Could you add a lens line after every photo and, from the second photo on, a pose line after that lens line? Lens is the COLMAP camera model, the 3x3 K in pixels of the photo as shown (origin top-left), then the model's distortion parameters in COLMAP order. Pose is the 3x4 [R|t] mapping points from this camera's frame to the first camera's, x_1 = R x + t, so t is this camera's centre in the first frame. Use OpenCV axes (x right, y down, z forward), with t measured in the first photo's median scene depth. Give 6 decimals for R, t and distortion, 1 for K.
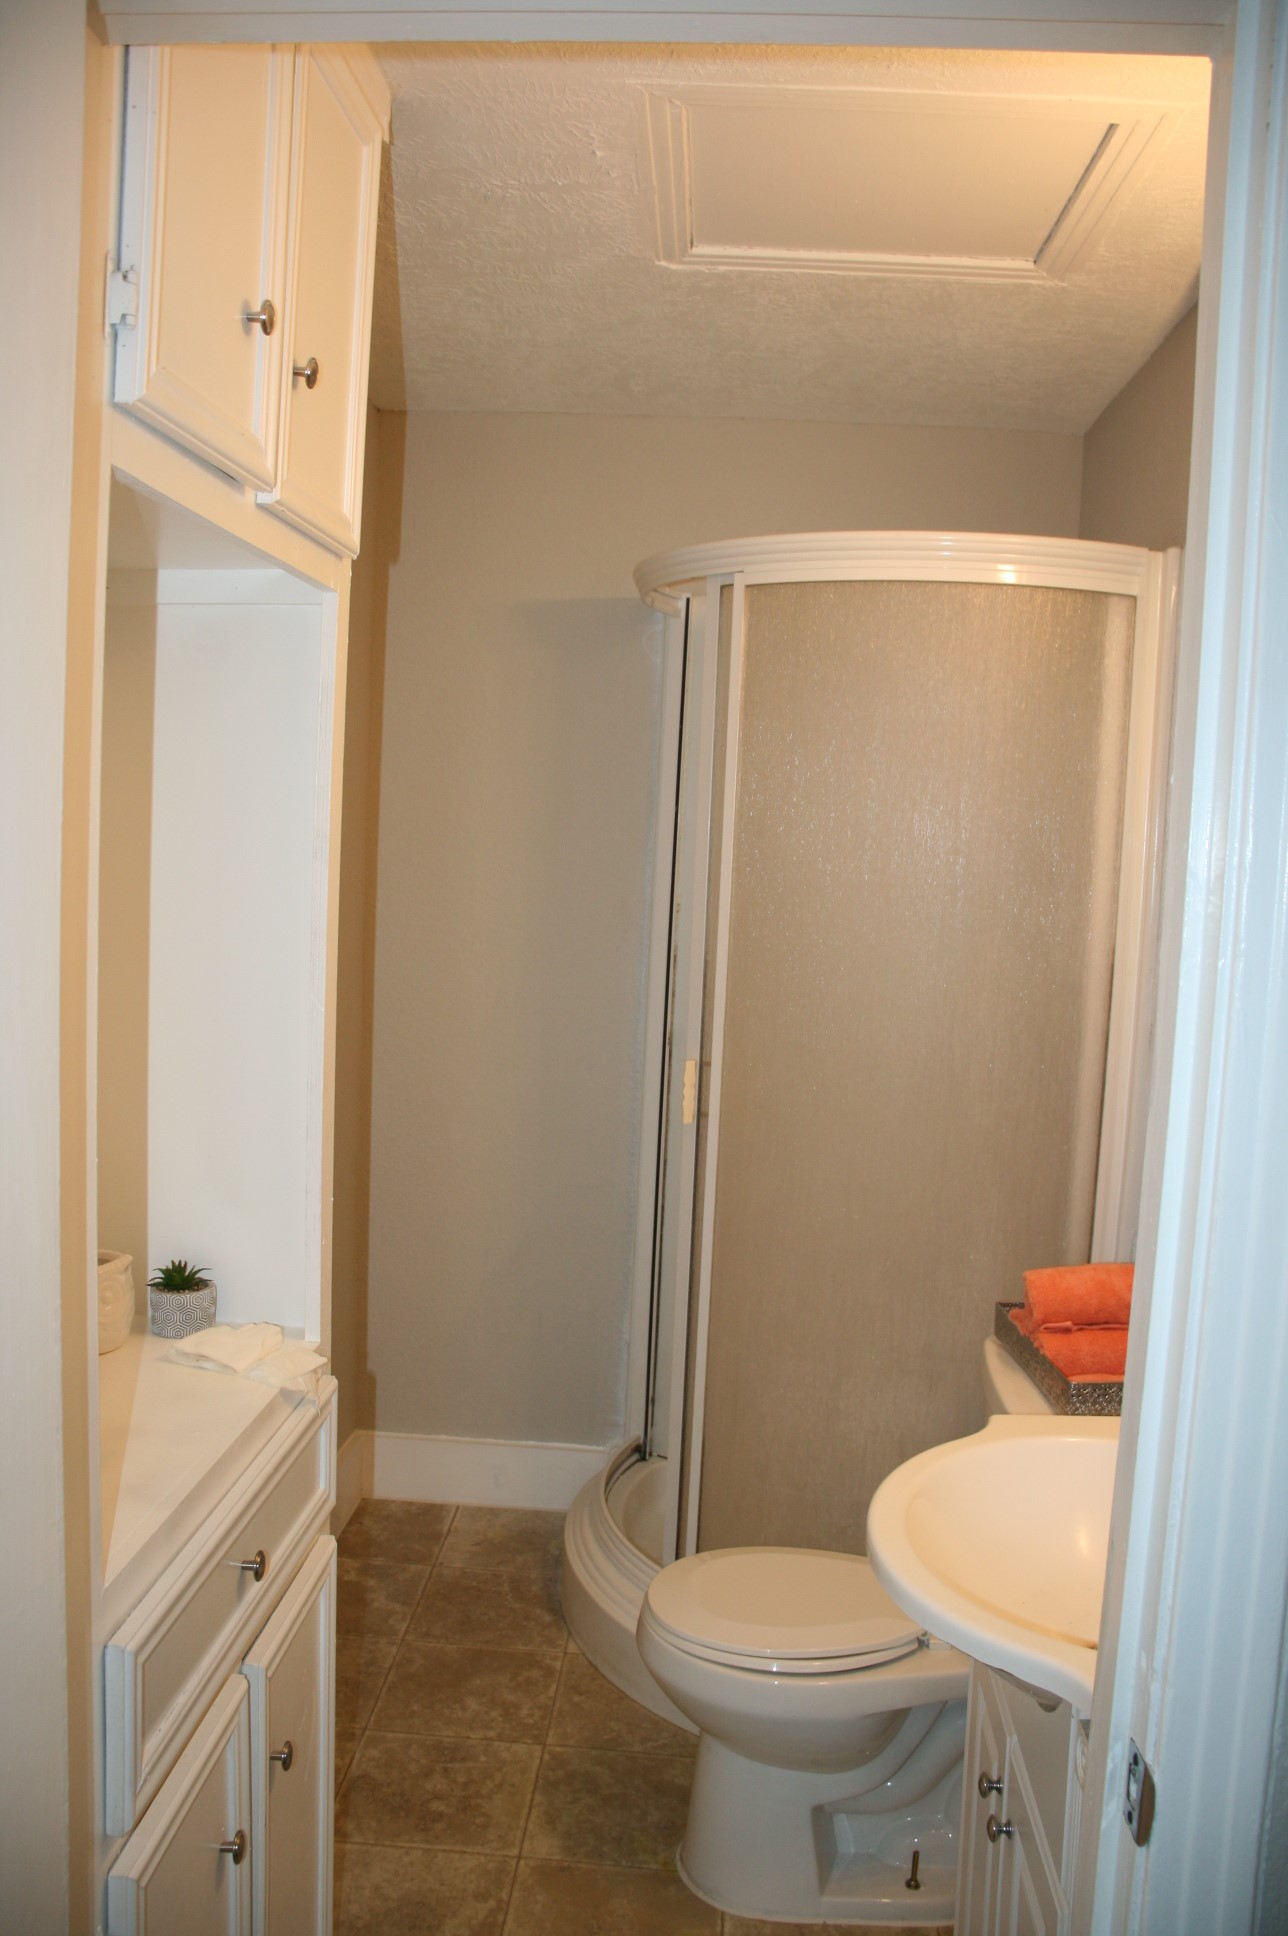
lens RADIAL K [[1661.9, 0, 659.1], [0, 1661.9, 987.4], [0, 0, 1]] dist [-0.095822, 0.005532]
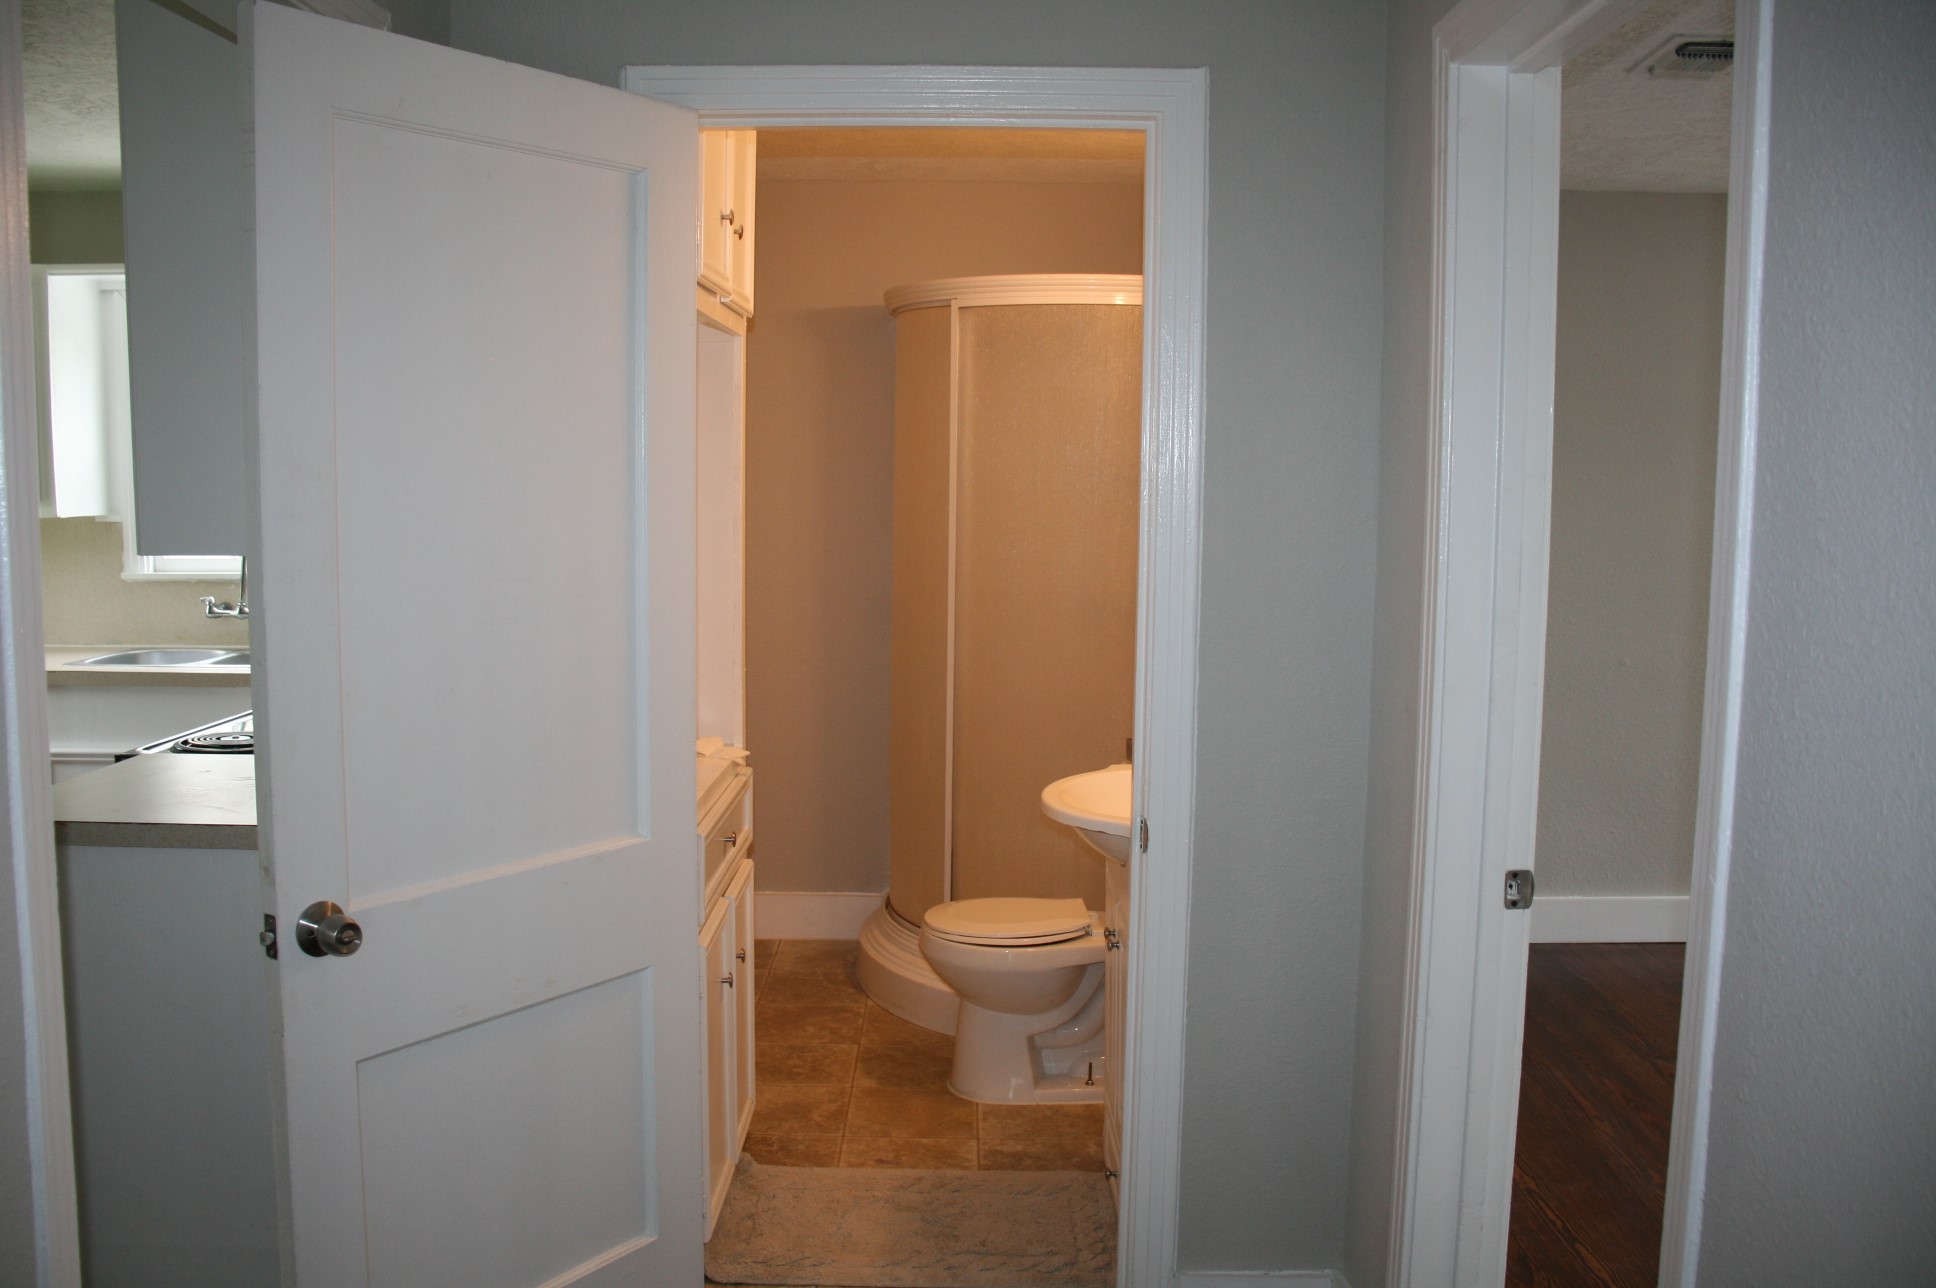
lens RADIAL K [[1661.9, 0, 958.4], [0, 1661.9, 636.6], [0, 0, 1]] dist [-0.095822, 0.005532]
pose [[0.998024, -0.037514, 0.050399, -0.044764], [0.037335, 0.999293, 0.004484, 0.074965], [-0.050531, -0.002593, 0.998719, -0.661365]]
